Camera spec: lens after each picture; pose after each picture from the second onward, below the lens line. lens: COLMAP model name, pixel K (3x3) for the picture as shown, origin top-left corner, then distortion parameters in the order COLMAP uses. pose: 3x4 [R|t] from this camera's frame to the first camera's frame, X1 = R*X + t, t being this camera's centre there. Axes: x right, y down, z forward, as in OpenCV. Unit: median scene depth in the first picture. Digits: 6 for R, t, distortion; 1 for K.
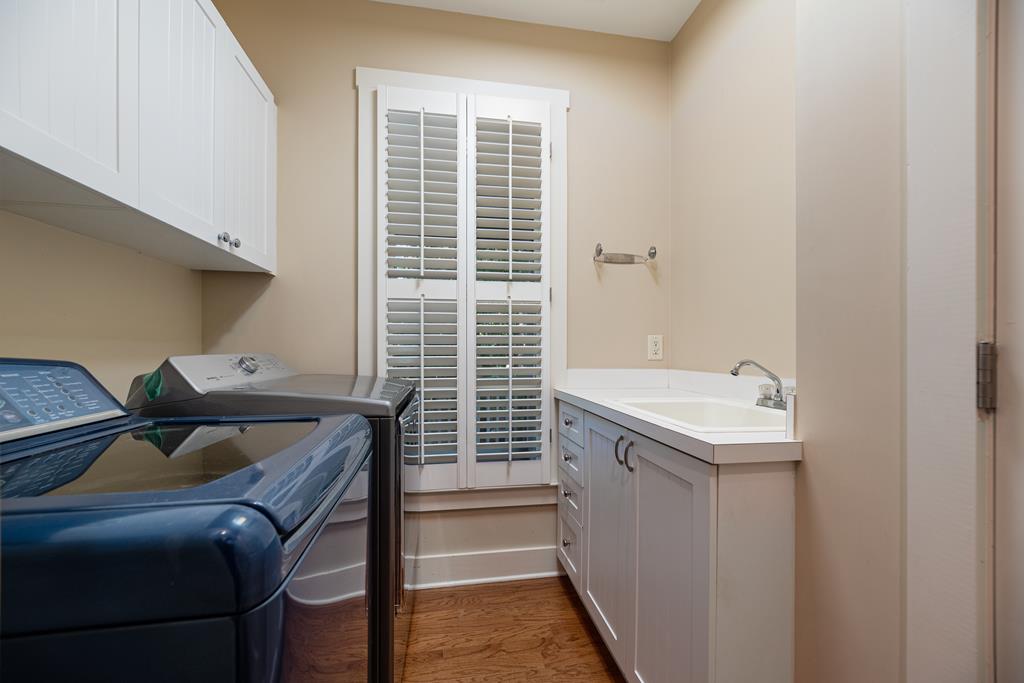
lens RADIAL K [[416.8, 0, 512.1], [0, 416.8, 345.5], [0, 0, 1]] dist [0.001547, 0.000601]
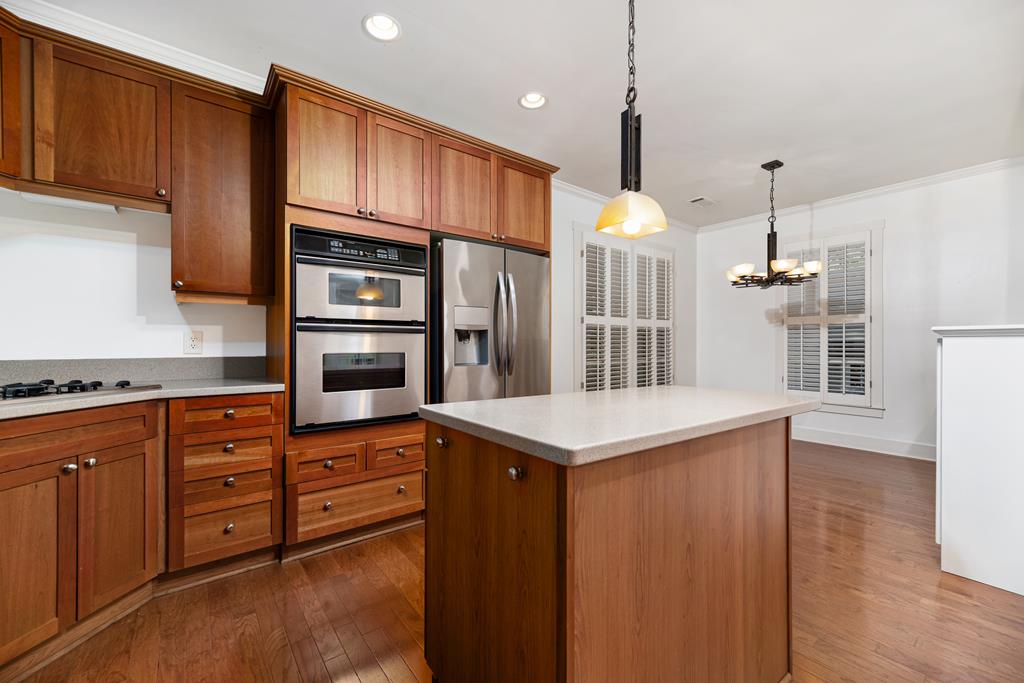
lens RADIAL K [[416.8, 0, 514.6], [0, 416.8, 344.1], [0, 0, 1]] dist [0.001547, 0.000601]
pose [[0.878753, -0.001307, 0.477275, -1.673553], [-0.001569, 0.999983, 0.005628, -0.013350], [-0.477274, -0.005695, 0.878736, -0.795608]]
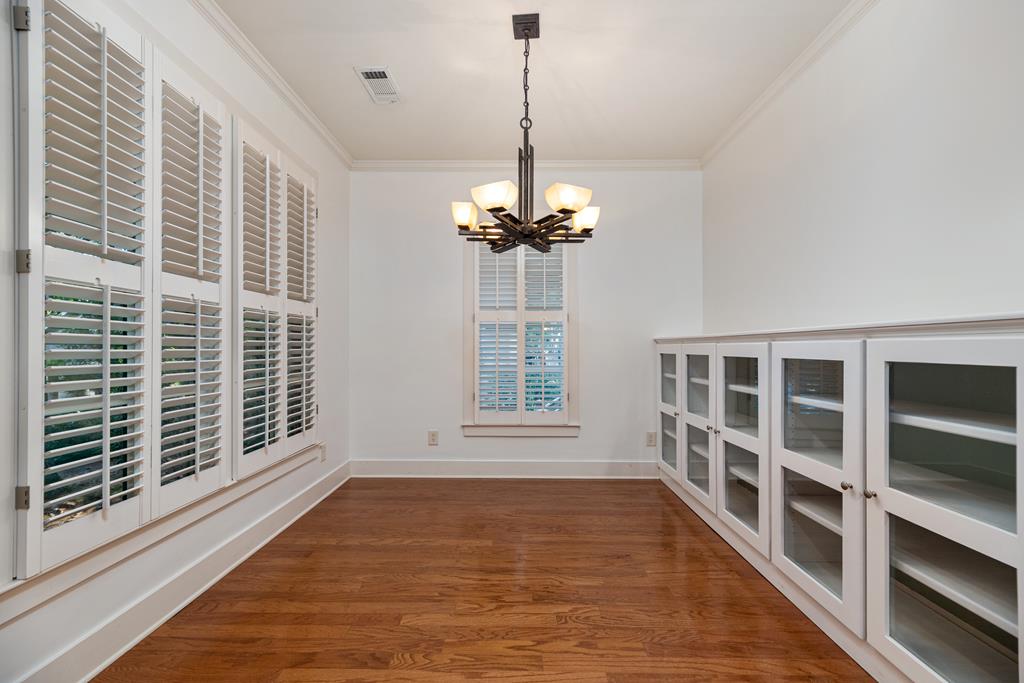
lens RADIAL K [[416.8, 0, 515.5], [0, 416.8, 348.1], [0, 0, 1]] dist [0.001547, 0.000601]
pose [[0.181899, 0.002713, 0.983314, -0.786789], [-0.002048, 0.999995, -0.002380, 0.000895], [-0.983315, -0.001580, 0.181903, 0.144186]]
